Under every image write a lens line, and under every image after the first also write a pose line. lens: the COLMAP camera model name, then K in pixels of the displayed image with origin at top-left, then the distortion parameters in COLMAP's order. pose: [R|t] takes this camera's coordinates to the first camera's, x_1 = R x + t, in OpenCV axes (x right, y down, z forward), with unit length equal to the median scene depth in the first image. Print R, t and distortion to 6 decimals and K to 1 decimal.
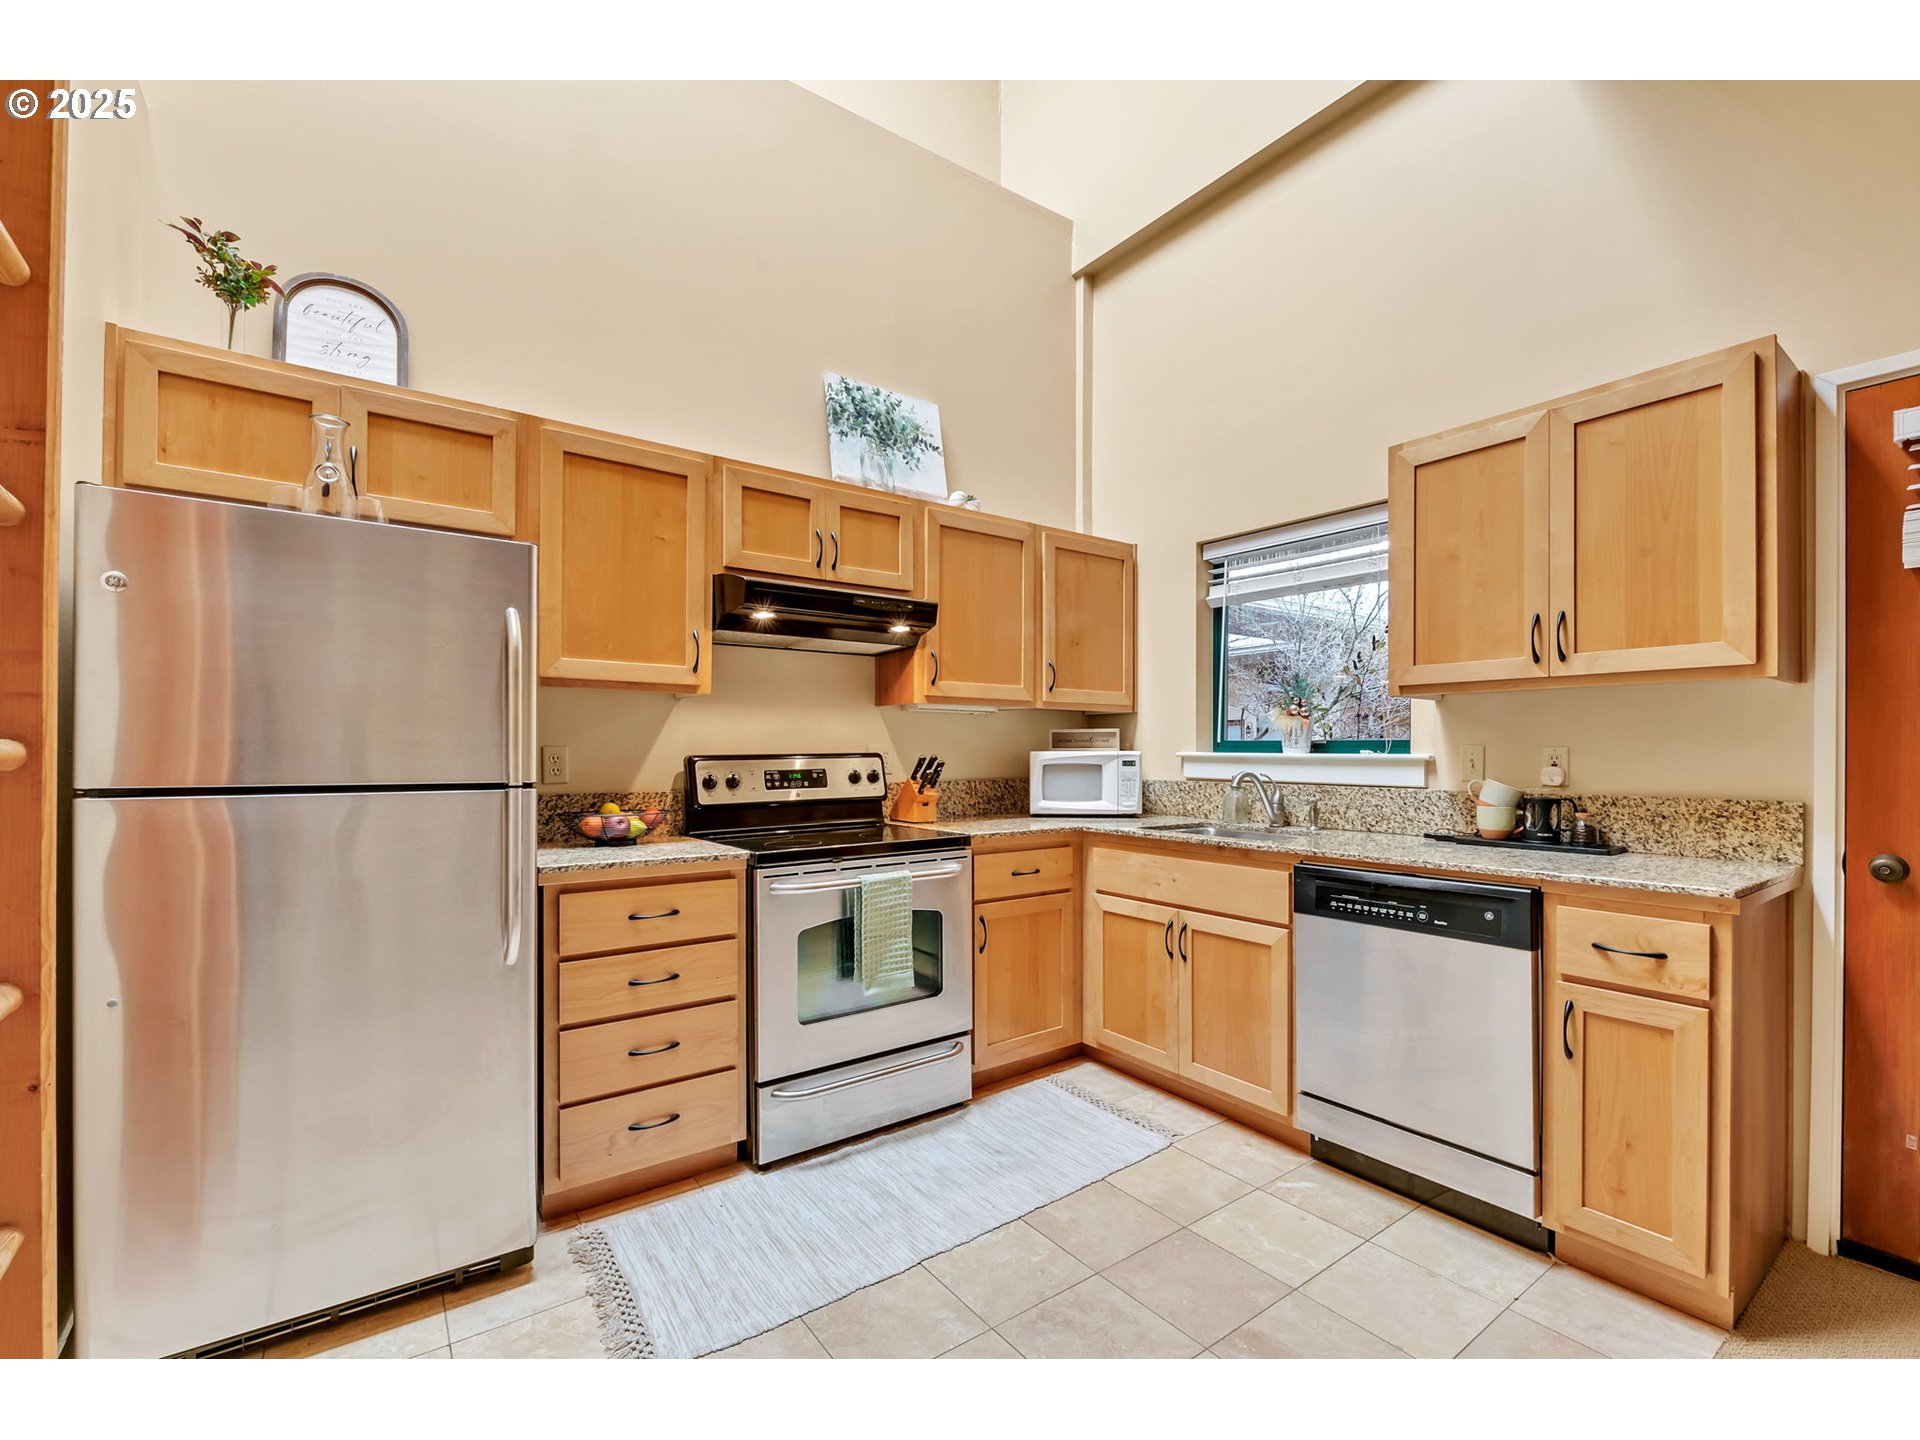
lens RADIAL K [[827.3, 0, 967.1], [0, 827.3, 750.4], [0, 0, 1]] dist [0.002226, -0.005805]
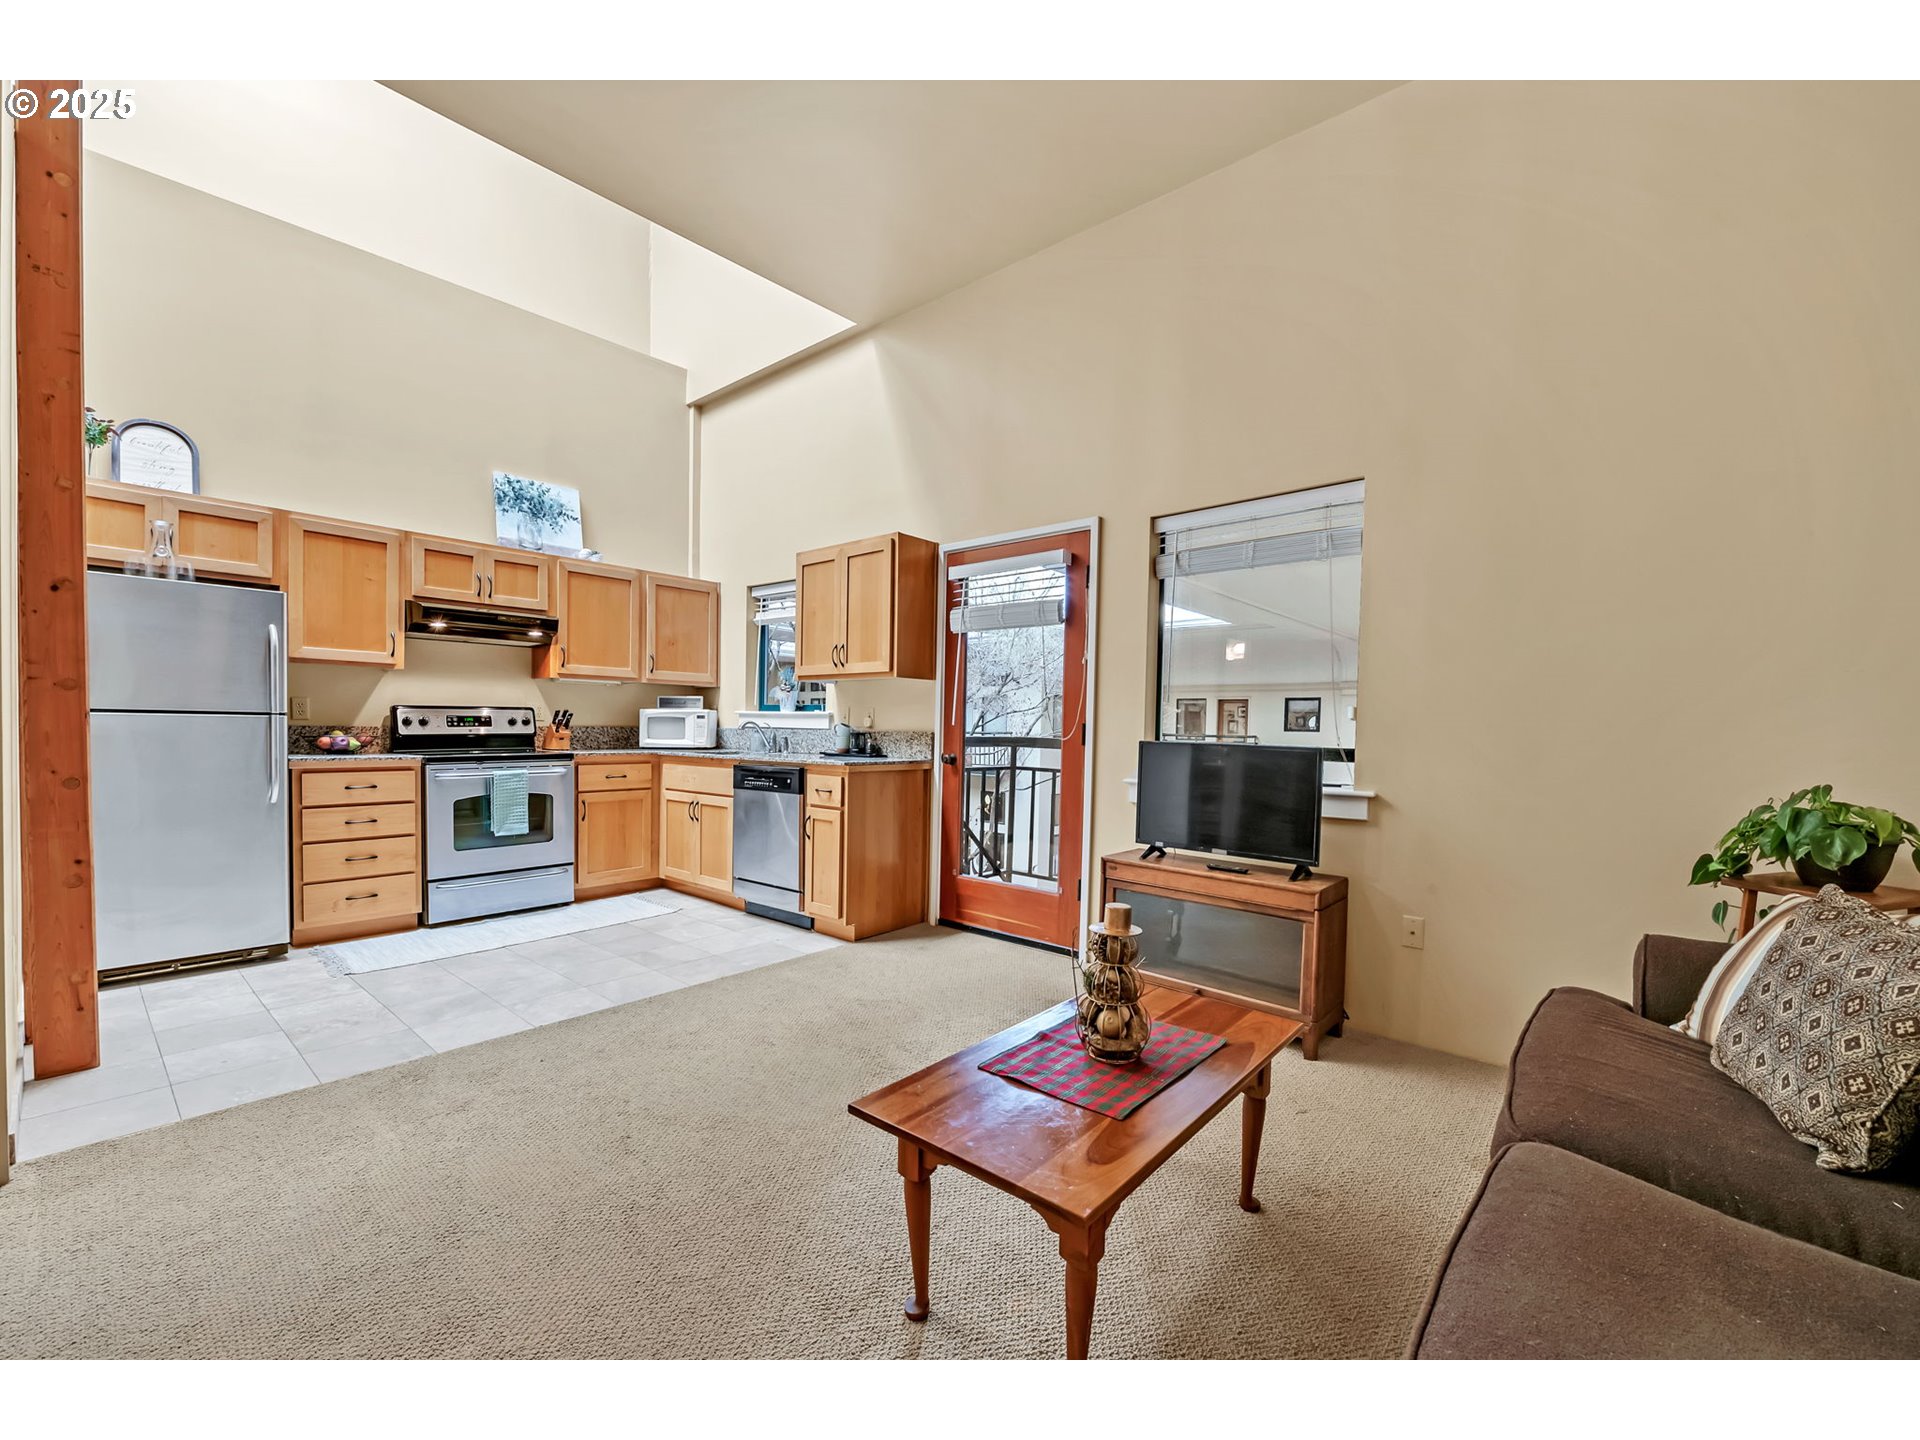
lens RADIAL K [[788.1, 0, 965.8], [0, 788.1, 745.8], [0, 0, 1]] dist [0.002710, -0.005178]
pose [[0.972965, 0.008063, 0.230813, 0.430183], [-0.014380, 0.999566, 0.025698, 0.031263], [-0.230506, -0.028322, 0.972659, -0.832675]]
